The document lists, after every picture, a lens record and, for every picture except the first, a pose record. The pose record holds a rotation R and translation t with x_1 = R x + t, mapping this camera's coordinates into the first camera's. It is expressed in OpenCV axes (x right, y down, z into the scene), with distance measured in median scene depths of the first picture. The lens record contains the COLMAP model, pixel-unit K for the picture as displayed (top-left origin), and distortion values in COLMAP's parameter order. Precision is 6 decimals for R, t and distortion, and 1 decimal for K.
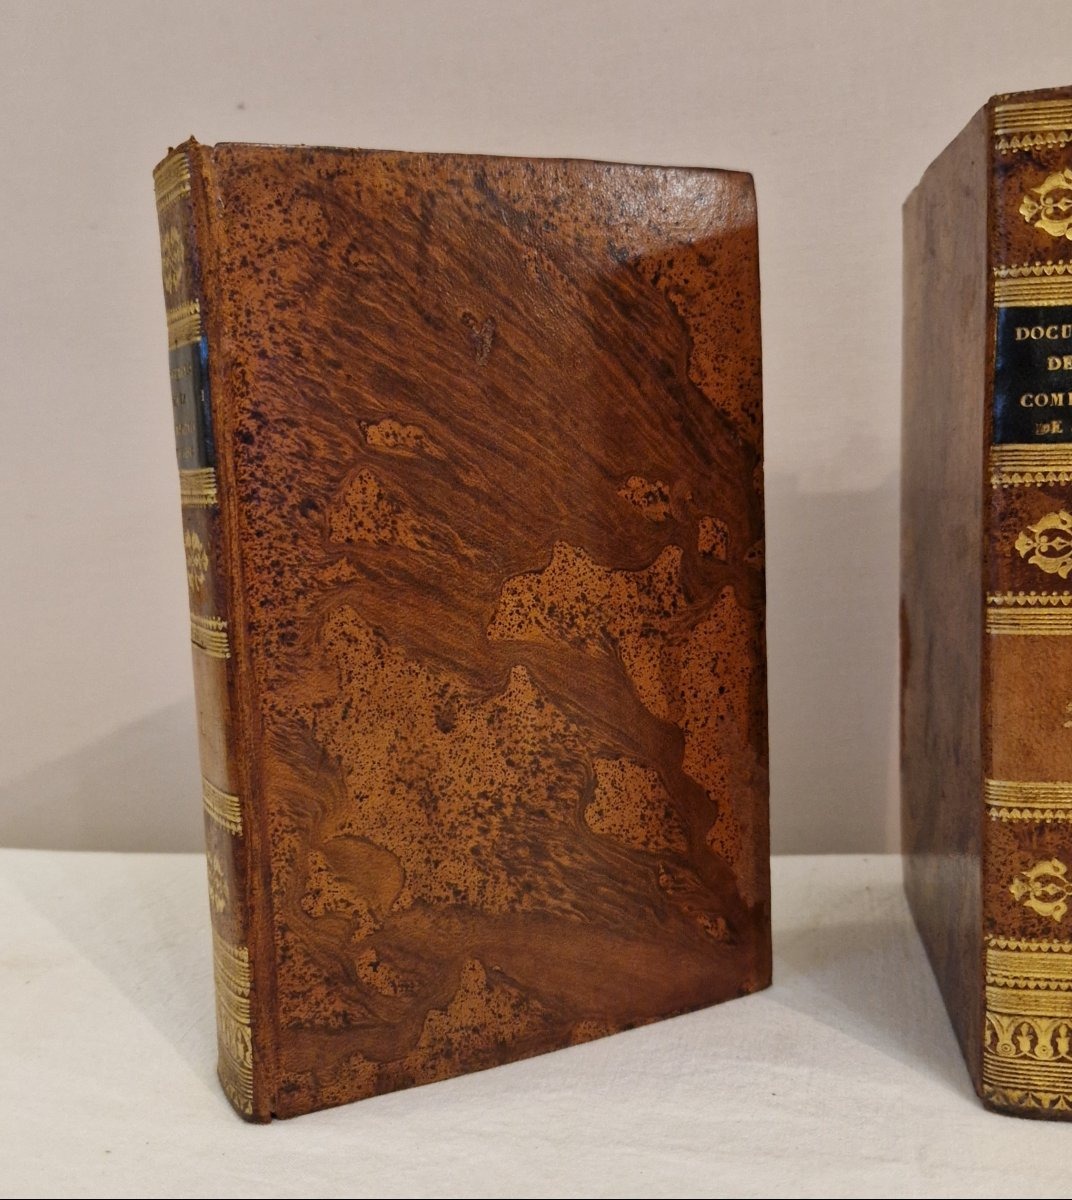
lens RADIAL K [[1234.5, 0, 533.7], [0, 1234.5, 609.7], [0, 0, 1]] dist [0.011945, 0.000000]
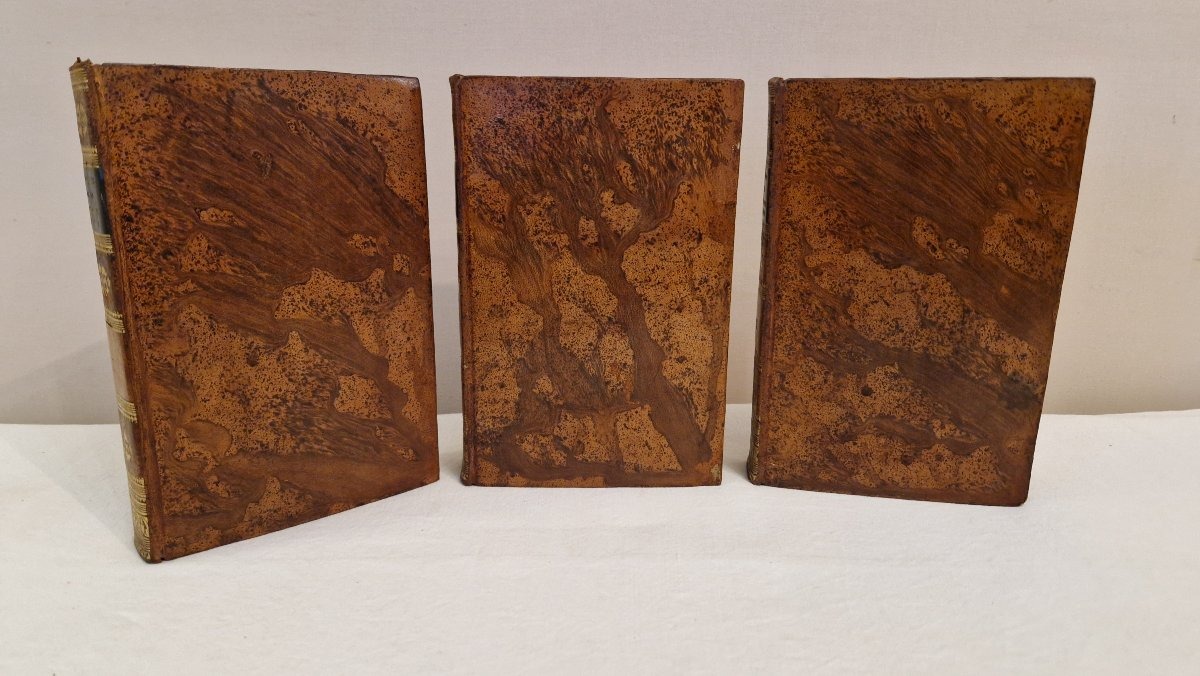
lens RADIAL K [[773.2, 0, 608.3], [0, 773.2, 327.7], [0, 0, 1]] dist [0.005106, -0.021007]
pose [[0.969682, -0.010114, 0.244162, 0.183243], [-0.015645, 0.994524, 0.103330, -0.100759], [-0.243870, -0.104017, 0.964214, -0.332336]]
